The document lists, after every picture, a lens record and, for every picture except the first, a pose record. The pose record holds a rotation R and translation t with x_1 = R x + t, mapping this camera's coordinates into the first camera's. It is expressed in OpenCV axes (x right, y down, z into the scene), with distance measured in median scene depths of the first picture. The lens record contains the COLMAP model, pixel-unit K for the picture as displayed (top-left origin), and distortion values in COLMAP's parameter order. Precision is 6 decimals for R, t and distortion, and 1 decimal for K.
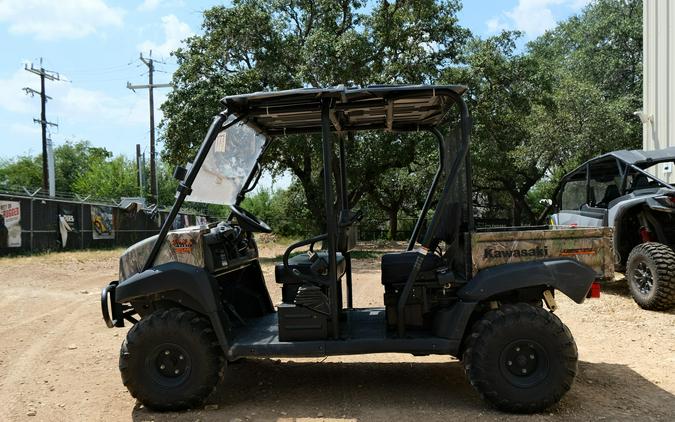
lens RADIAL K [[569.5, 0, 336.1], [0, 569.5, 222.3], [0, 0, 1]] dist [-0.005415, 0.001900]
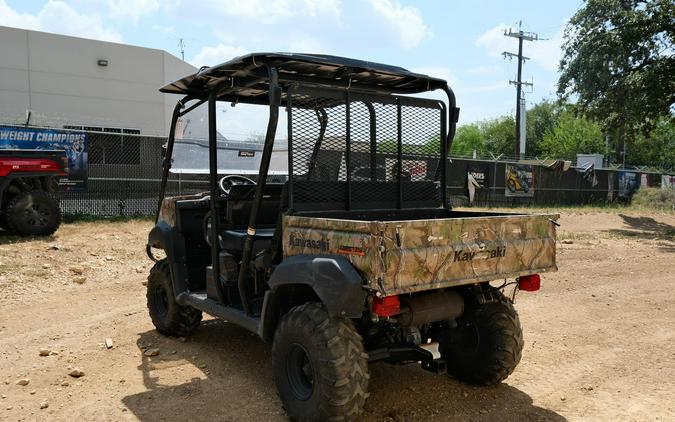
lens RADIAL K [[569.5, 0, 336.1], [0, 569.5, 222.3], [0, 0, 1]] dist [-0.005415, 0.001900]
pose [[0.659765, 0.083719, -0.746794, 0.144101], [-0.025065, 0.995674, 0.089475, -0.007962], [0.751054, -0.040314, 0.659009, 0.069656]]
